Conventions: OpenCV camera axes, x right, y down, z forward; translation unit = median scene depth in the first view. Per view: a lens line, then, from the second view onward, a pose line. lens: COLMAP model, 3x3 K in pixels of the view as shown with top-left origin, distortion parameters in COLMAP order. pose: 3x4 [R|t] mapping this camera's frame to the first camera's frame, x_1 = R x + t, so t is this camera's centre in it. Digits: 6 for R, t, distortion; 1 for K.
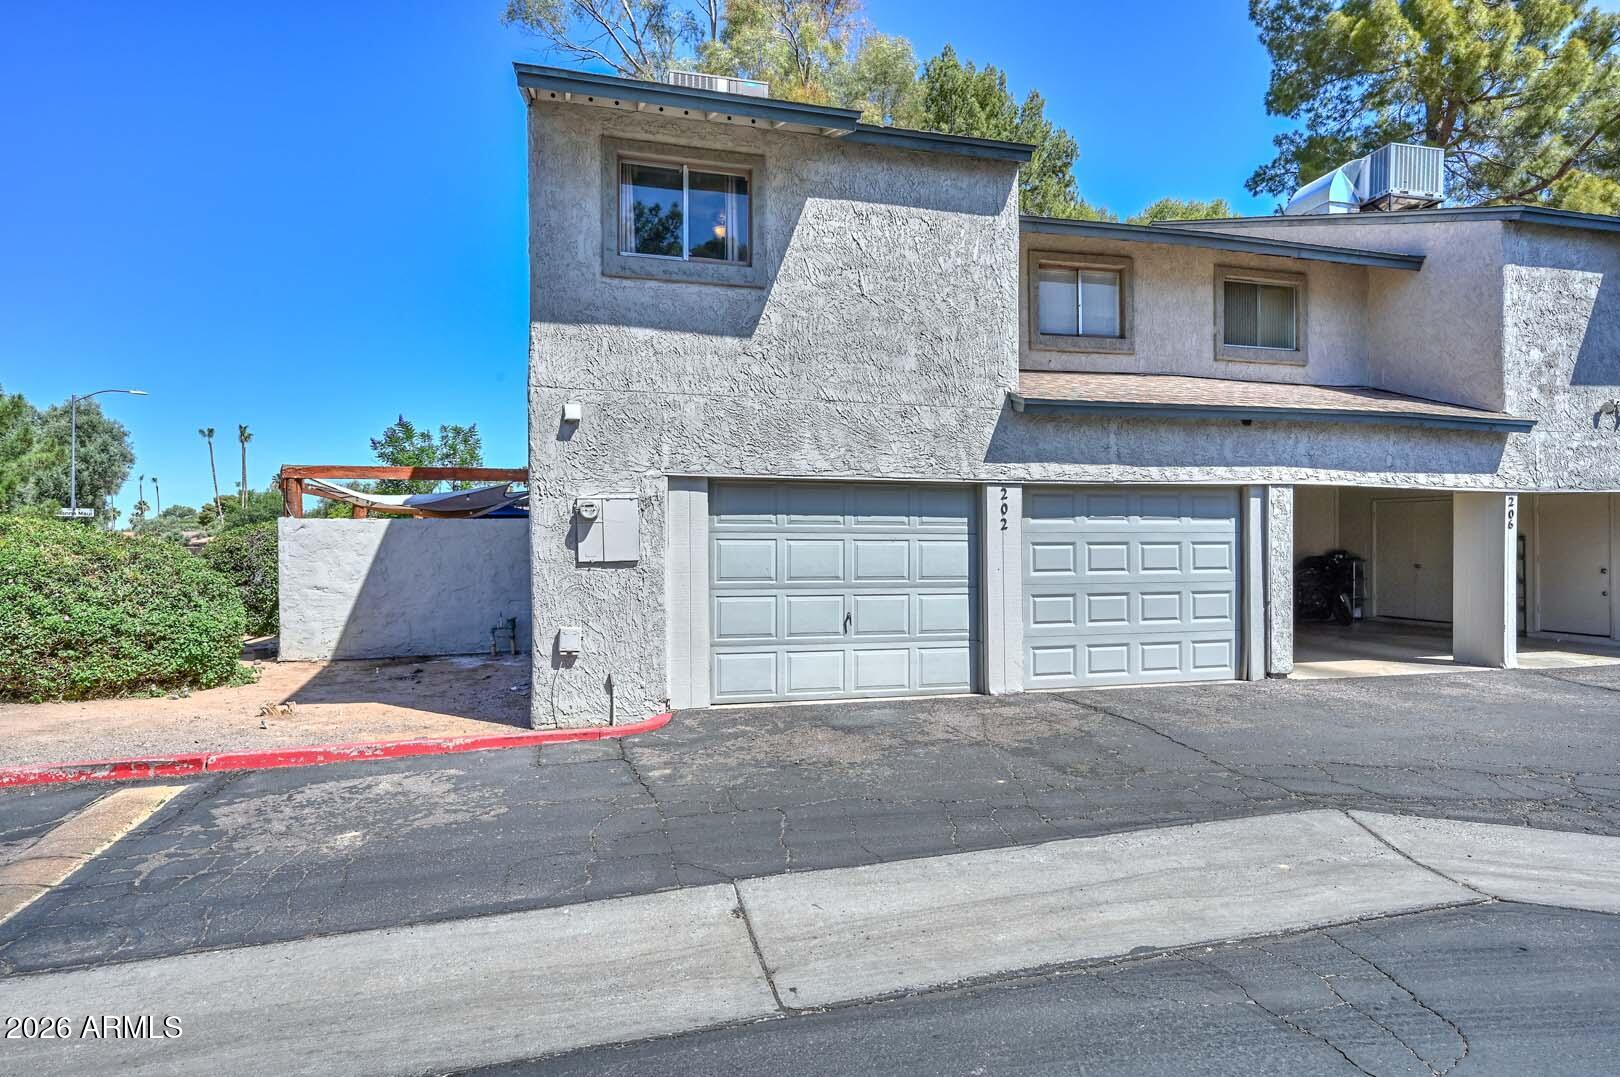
lens RADIAL K [[871.1, 0, 810.0], [0, 871.1, 538.5], [0, 0, 1]] dist [0.005460, 0.001595]
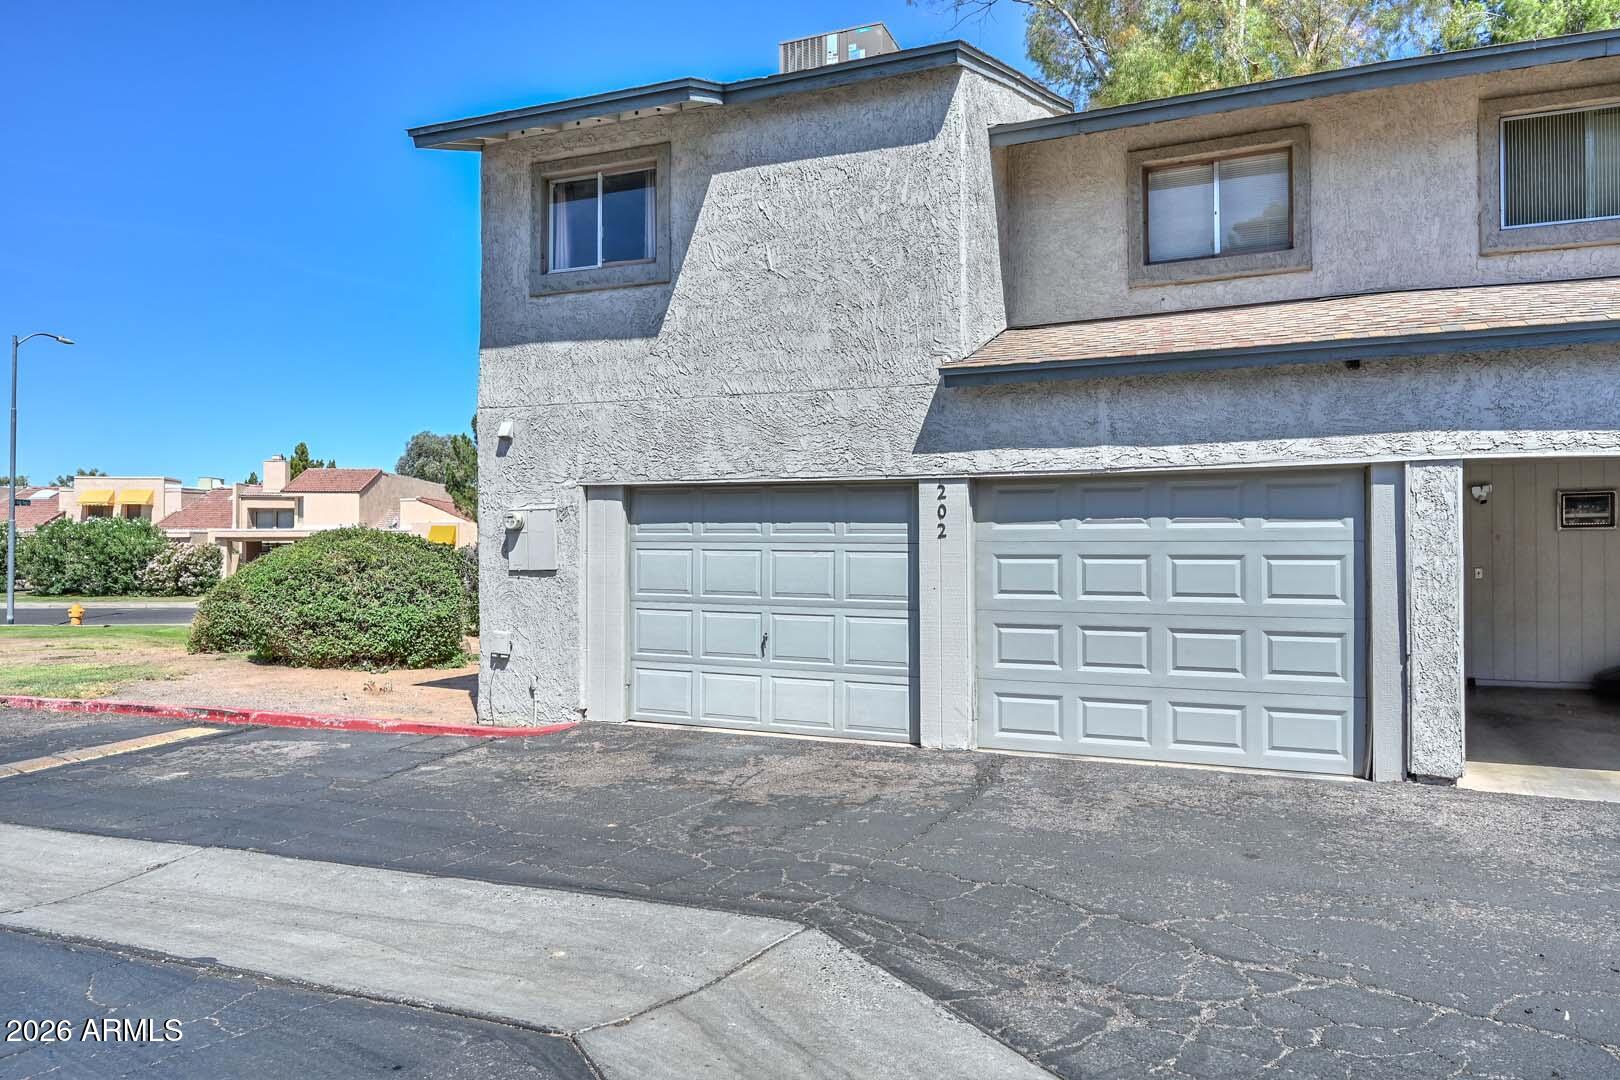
lens RADIAL K [[1034.8, 0, 809.8], [0, 1034.8, 532.1], [0, 0, 1]] dist [0.002499, -0.000068]
pose [[0.797471, -0.005874, -0.603329, 0.724919], [-0.000654, 0.999944, -0.010600, -0.005786], [0.603358, 0.008848, 0.797422, 0.199607]]
